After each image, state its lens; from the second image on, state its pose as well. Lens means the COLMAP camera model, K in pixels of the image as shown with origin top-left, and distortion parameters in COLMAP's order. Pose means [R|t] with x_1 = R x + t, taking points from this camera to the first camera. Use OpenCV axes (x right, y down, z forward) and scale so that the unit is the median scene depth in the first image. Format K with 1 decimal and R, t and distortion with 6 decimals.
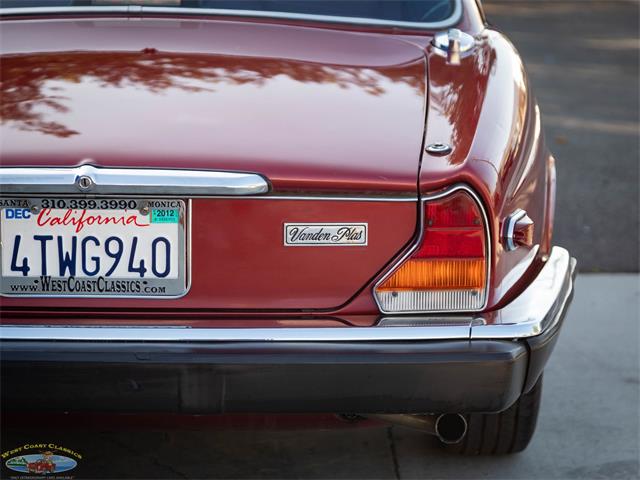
lens RADIAL K [[2113.7, 0, 320.0], [0, 2113.7, 240.0], [0, 0, 1]] dist [0.110914, -0.503756]
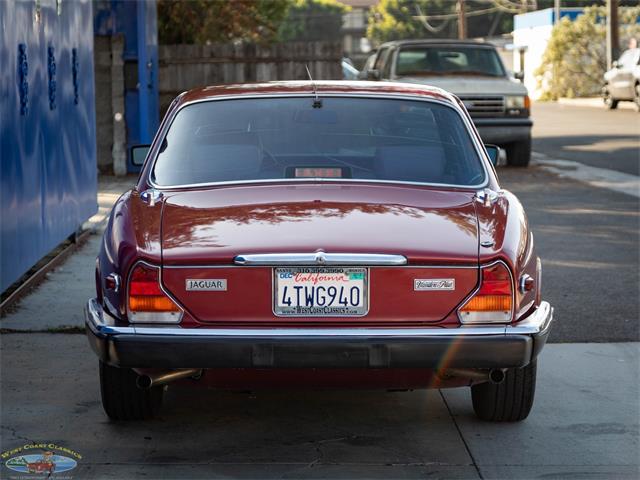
lens RADIAL K [[2113.7, 0, 320.0], [0, 2113.7, 240.0], [0, 0, 1]] dist [0.110914, -0.503756]
pose [[0.999707, -0.009578, 0.022236, -0.154354], [0.011534, 0.995910, -0.089608, 0.137753], [-0.021287, 0.089838, 0.995729, -1.058259]]
